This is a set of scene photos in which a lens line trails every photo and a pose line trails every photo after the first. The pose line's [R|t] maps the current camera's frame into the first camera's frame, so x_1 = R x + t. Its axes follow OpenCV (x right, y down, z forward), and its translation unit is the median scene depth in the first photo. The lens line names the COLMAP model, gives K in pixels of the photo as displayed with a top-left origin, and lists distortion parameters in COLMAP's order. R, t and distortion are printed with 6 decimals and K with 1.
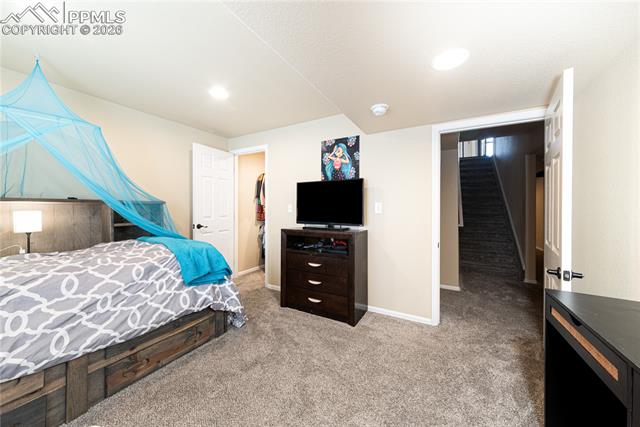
lens RADIAL K [[220.8, 0, 320.0], [0, 220.8, 213.5], [0, 0, 1]] dist [-0.000086, 0.000006]
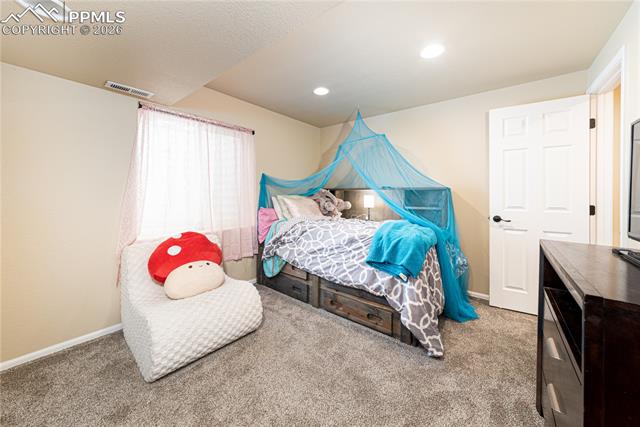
lens RADIAL K [[235.1, 0, 318.3], [0, 235.1, 194.8], [0, 0, 1]] dist [0.000052, -0.000001]
pose [[-0.153905, 0.003817, -0.988078, 0.586280], [-0.031320, 0.999471, 0.008740, -0.020312], [0.987589, 0.032291, -0.153704, 0.932785]]
